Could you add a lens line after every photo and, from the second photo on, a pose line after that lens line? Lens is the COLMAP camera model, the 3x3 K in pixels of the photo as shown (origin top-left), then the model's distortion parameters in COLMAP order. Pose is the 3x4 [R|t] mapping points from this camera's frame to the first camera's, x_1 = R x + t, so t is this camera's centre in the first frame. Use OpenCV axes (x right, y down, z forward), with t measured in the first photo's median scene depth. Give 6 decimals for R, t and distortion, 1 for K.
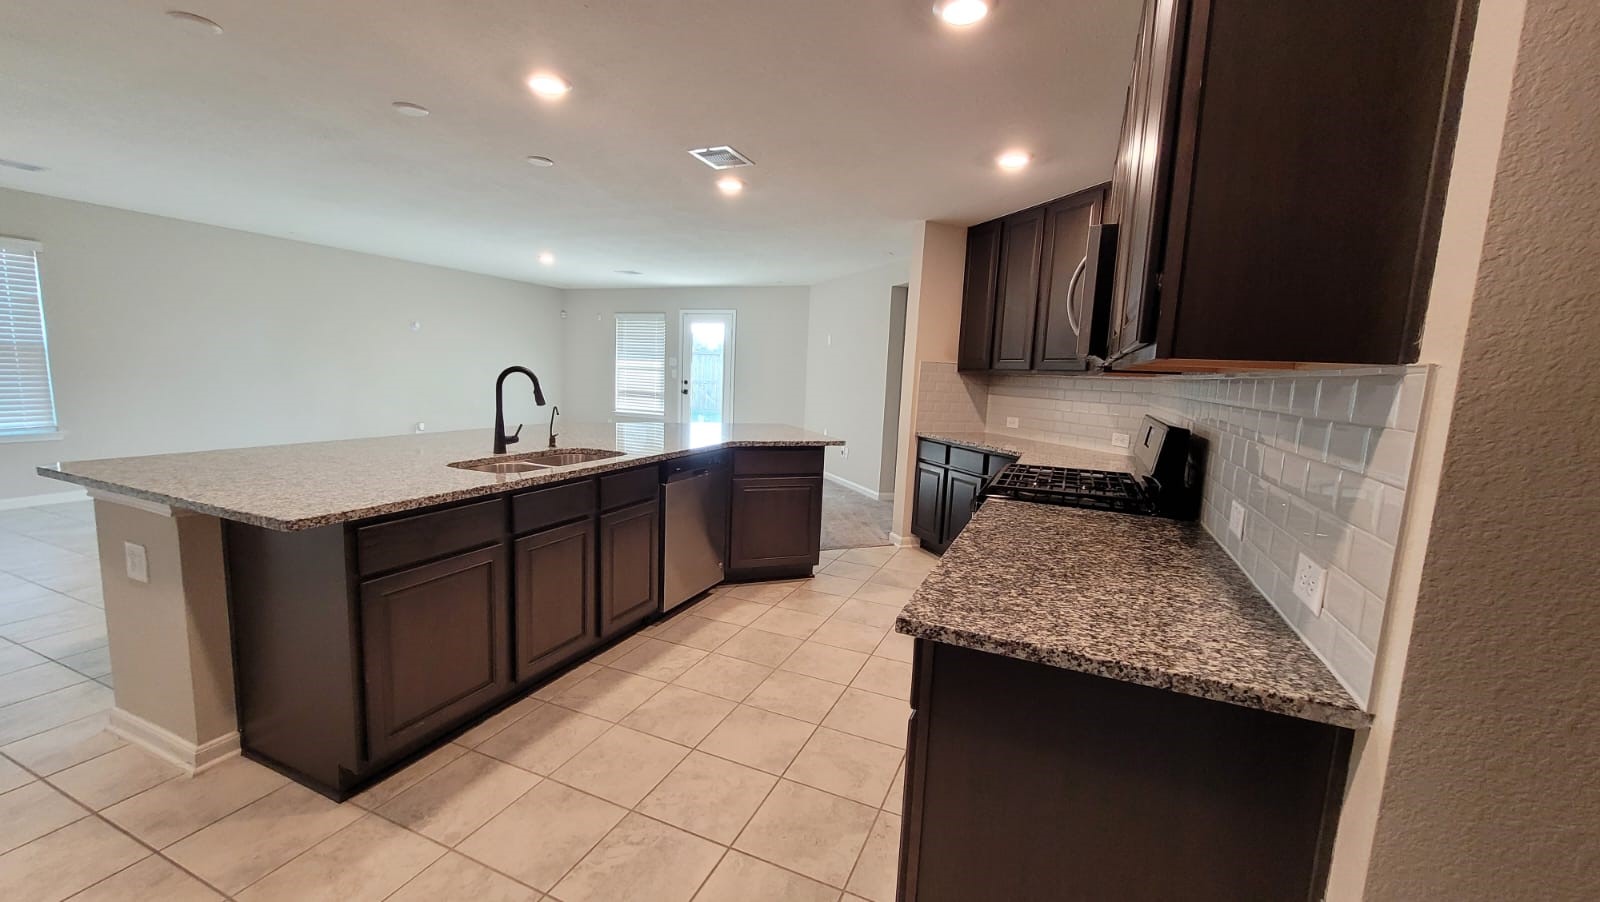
lens RADIAL K [[647.0, 0, 792.2], [0, 647.0, 453.5], [0, 0, 1]] dist [0.003668, -0.000103]
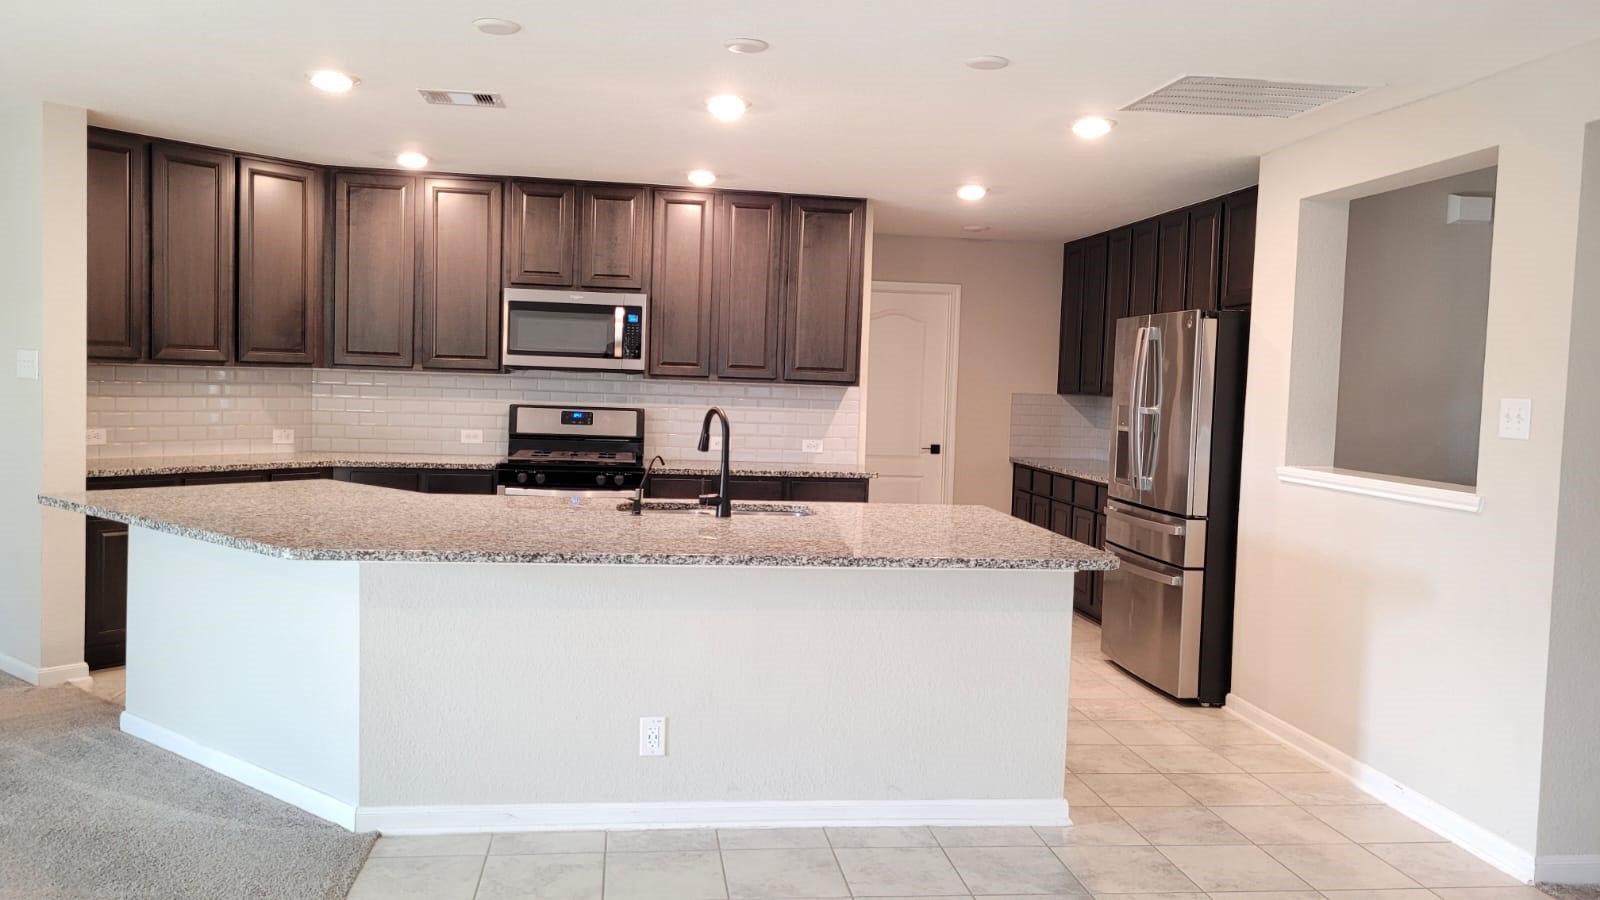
lens RADIAL K [[1166.6, 0, 799.8], [0, 1166.6, 447.7], [0, 0, 1]] dist [0.028565, -0.014420]
pose [[-0.527391, -0.109510, 0.842536, -0.607219], [0.054126, 0.985314, 0.161949, -0.111975], [-0.847897, 0.131013, -0.513718, 0.595938]]
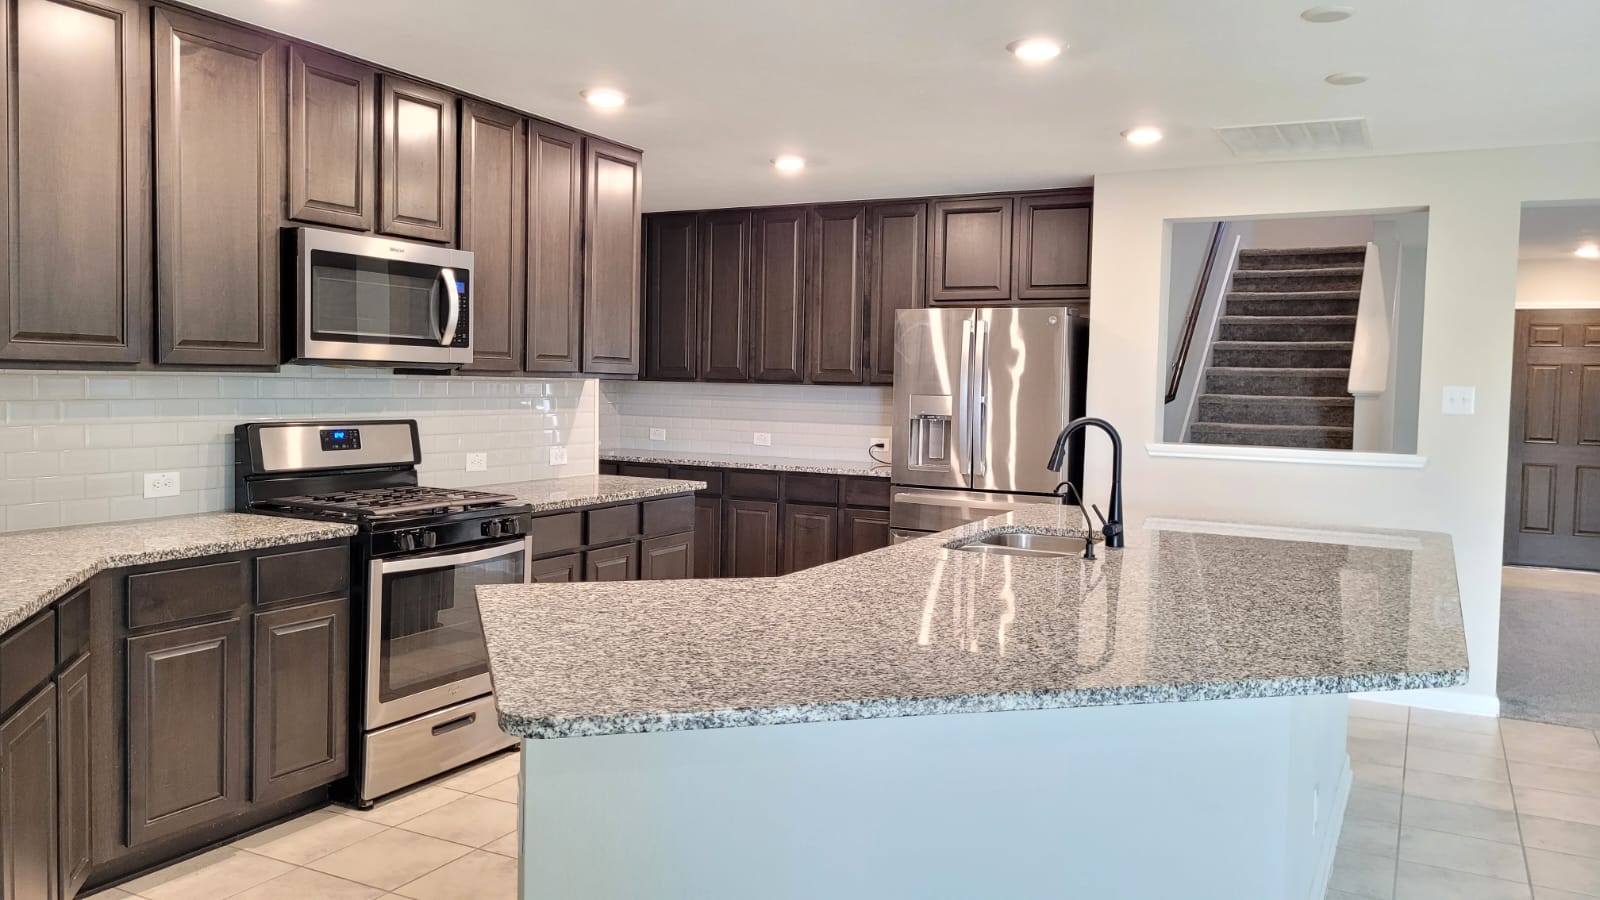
lens RADIAL K [[1166.6, 0, 805.7], [0, 1166.6, 436.0], [0, 0, 1]] dist [0.028565, -0.014420]
pose [[-0.994995, -0.067291, 0.073872, -0.072346], [-0.053012, 0.982127, 0.180601, -0.114344], [-0.084705, 0.175781, -0.980778, 0.796882]]
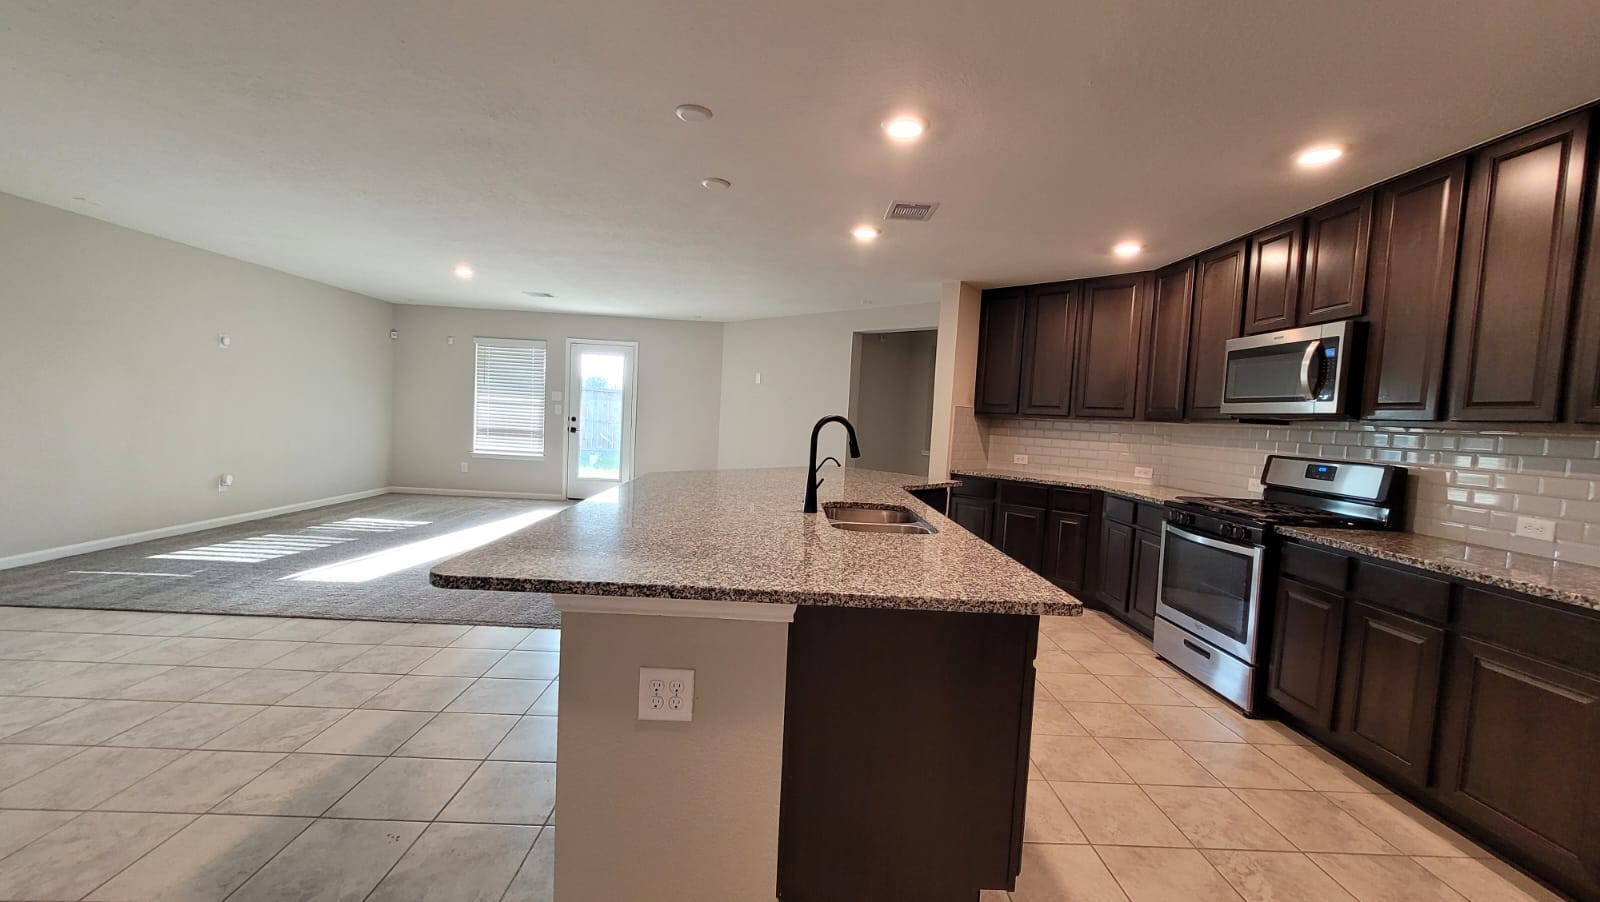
lens RADIAL K [[647.0, 0, 807.3], [0, 647.0, 456.9], [0, 0, 1]] dist [0.003668, -0.000103]
pose [[0.903561, -0.021909, 0.427899, -0.297961], [0.040805, 0.998553, -0.035038, -0.016189], [-0.426512, 0.049119, 0.903147, 0.069976]]
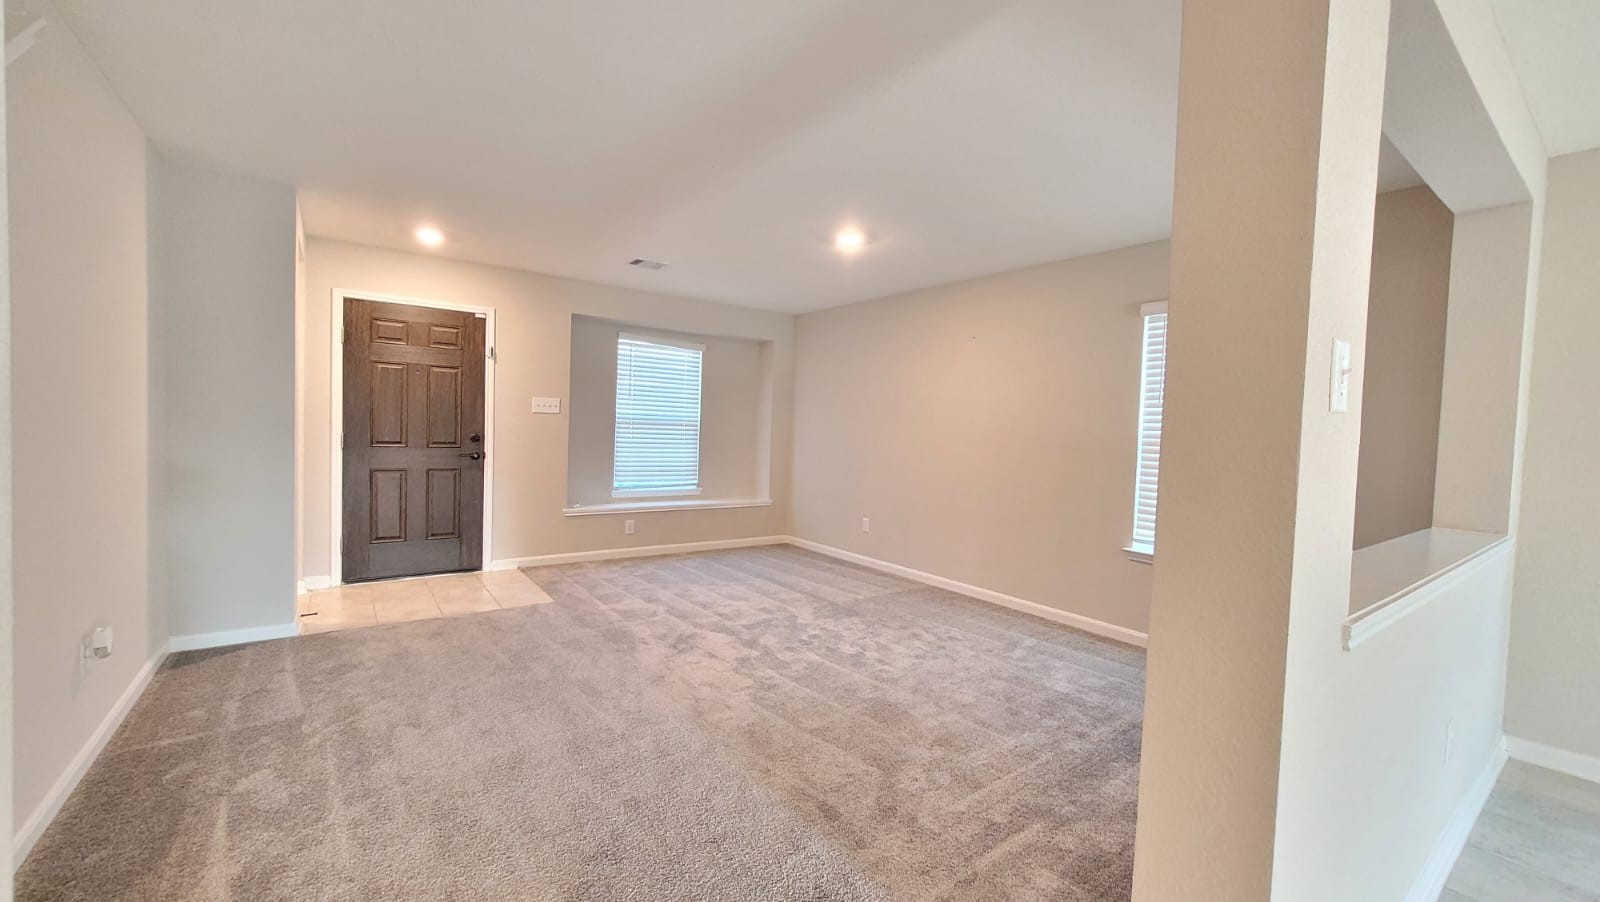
lens RADIAL K [[647.0, 0, 812.3], [0, 647.0, 448.2], [0, 0, 1]] dist [0.003668, -0.000103]
pose [[-0.485306, -0.027125, -0.873924, -0.387937], [-0.167996, 0.983788, 0.062757, -0.034953], [0.858053, 0.177272, -0.481995, 0.198430]]
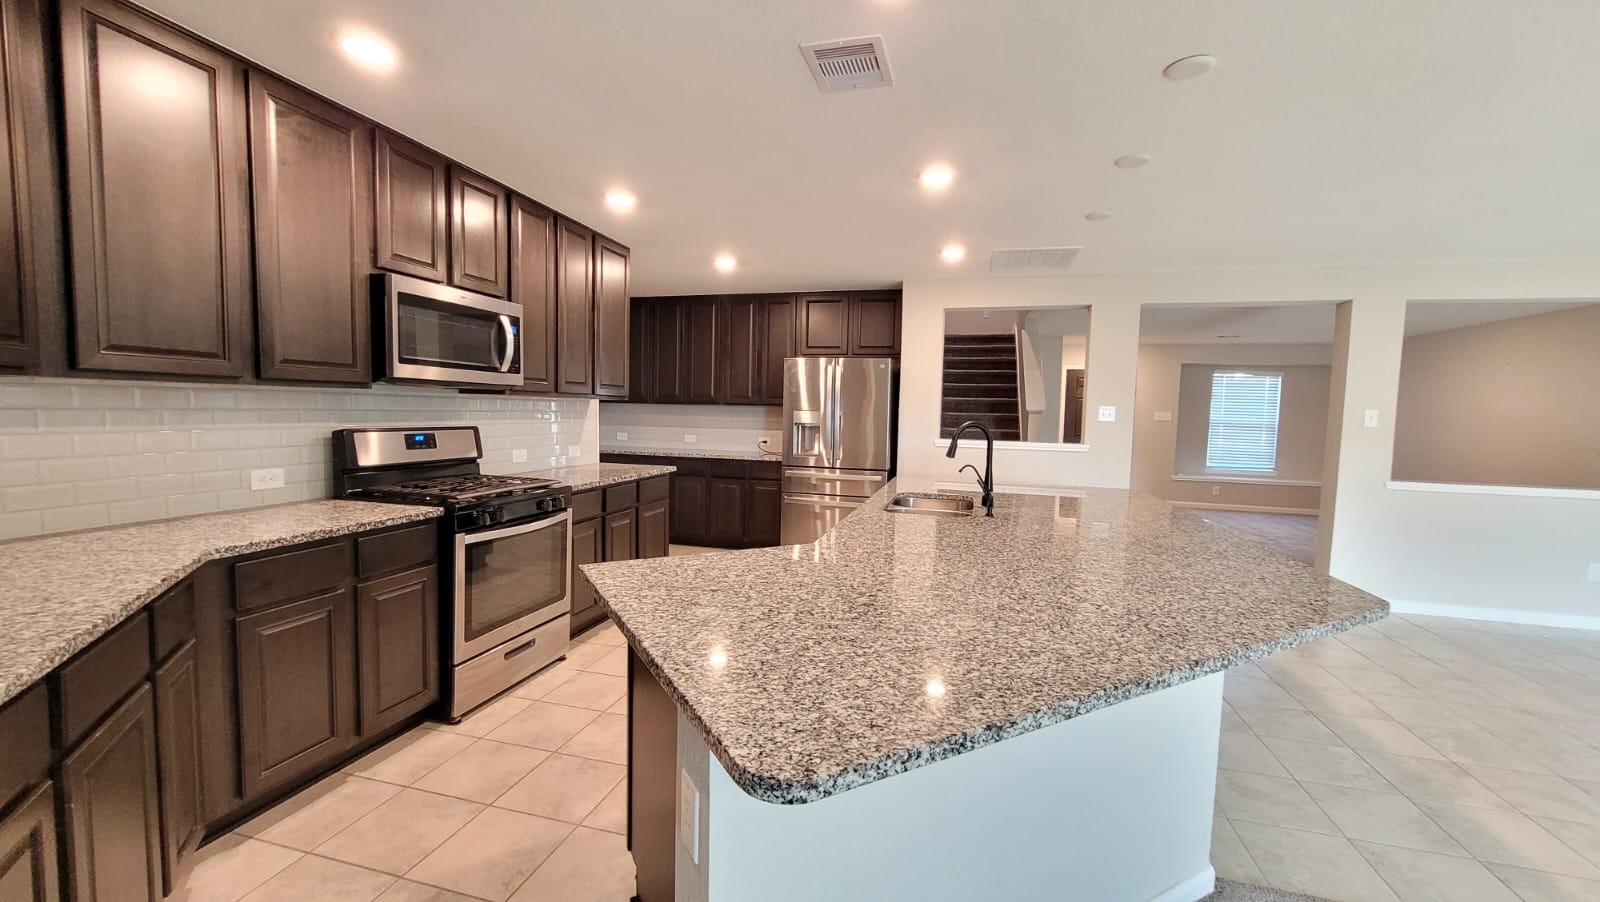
lens RADIAL K [[613.1, 0, 805.0], [0, 613.1, 451.7], [0, 0, 1]] dist [-0.001327, 0.000108]
pose [[-0.987996, -0.056364, -0.143830, -0.001242], [-0.083455, 0.978247, 0.189916, -0.089702], [0.129997, 0.199640, -0.971208, 0.687531]]
